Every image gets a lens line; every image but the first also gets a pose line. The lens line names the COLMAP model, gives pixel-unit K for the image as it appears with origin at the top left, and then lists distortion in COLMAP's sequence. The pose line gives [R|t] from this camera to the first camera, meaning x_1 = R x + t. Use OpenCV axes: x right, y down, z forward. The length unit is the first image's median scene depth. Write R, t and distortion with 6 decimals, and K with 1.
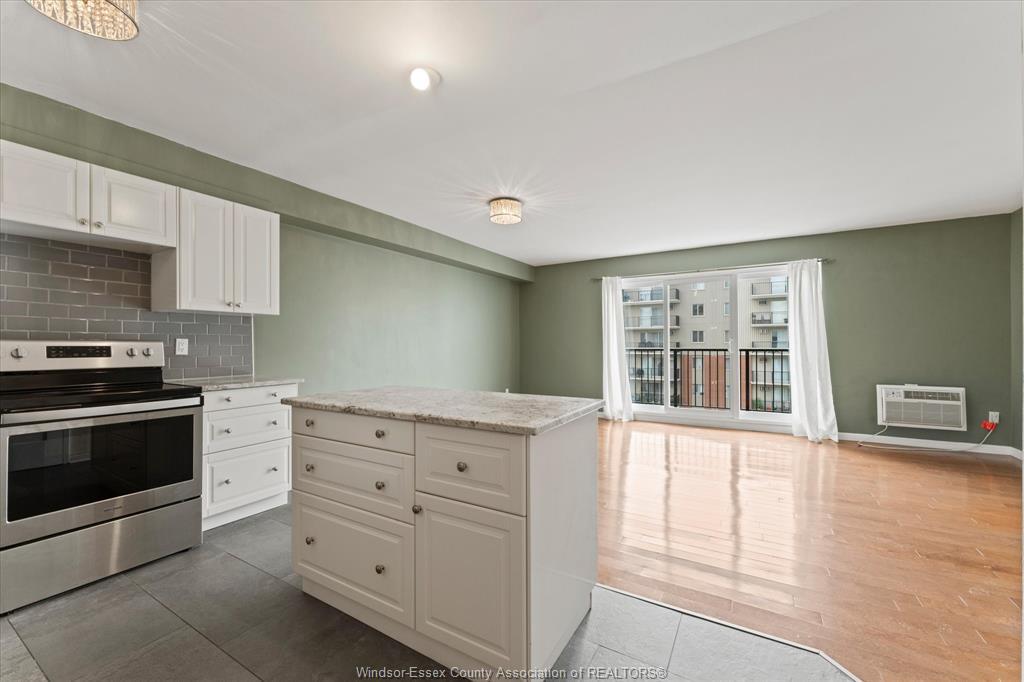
lens RADIAL K [[412.7, 0, 513.4], [0, 412.7, 342.3], [0, 0, 1]] dist [0.001802, -0.001066]
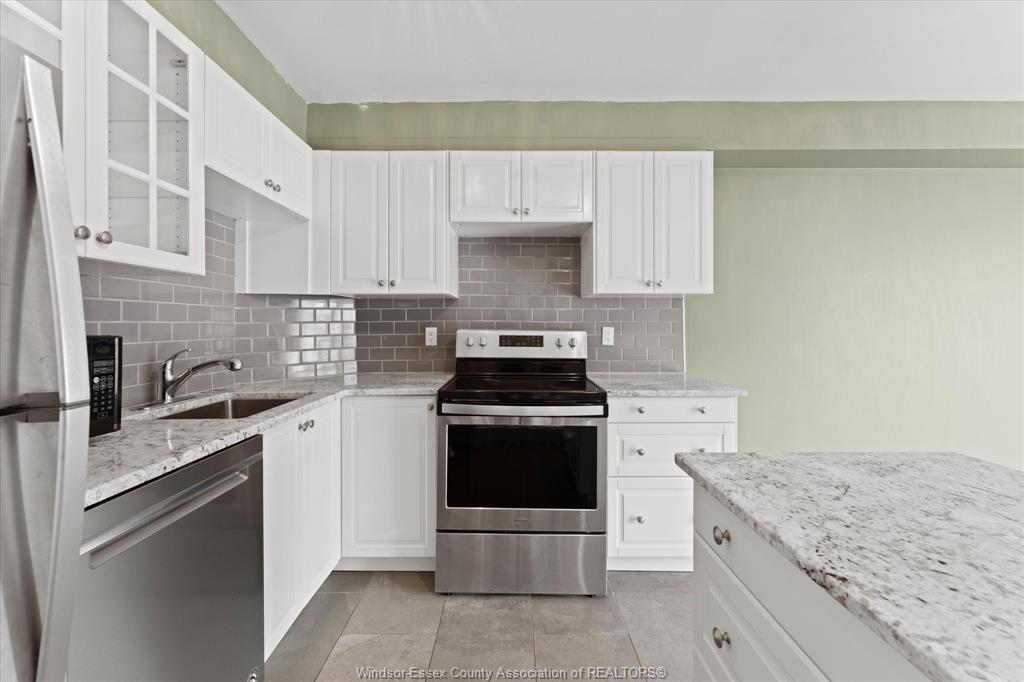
lens RADIAL K [[412.7, 0, 514.5], [0, 412.7, 321.4], [0, 0, 1]] dist [0.001802, -0.001066]
pose [[0.513527, -0.001966, -0.858071, -0.135556], [0.000817, 0.999998, -0.001803, -0.017962], [0.858073, 0.000224, 0.513527, 0.346248]]
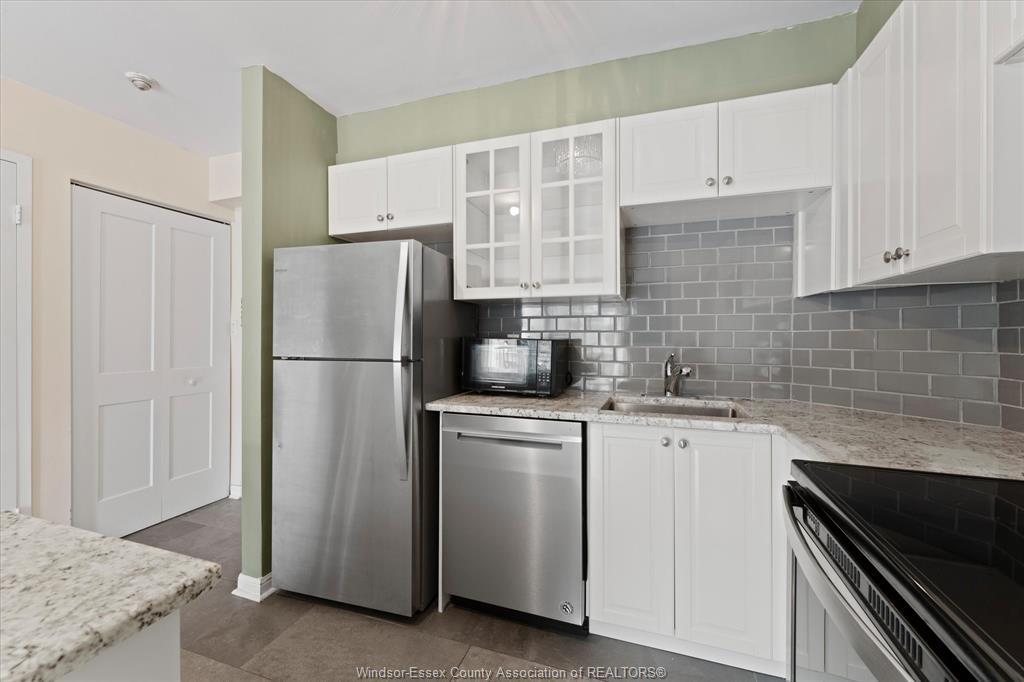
lens RADIAL K [[412.7, 0, 510.2], [0, 412.7, 335.6], [0, 0, 1]] dist [0.001802, -0.001066]
pose [[-0.979823, 0.005554, -0.199791, -0.432399], [0.005296, 0.999984, 0.001823, -0.013877], [0.199798, 0.000728, -0.979837, 0.814355]]
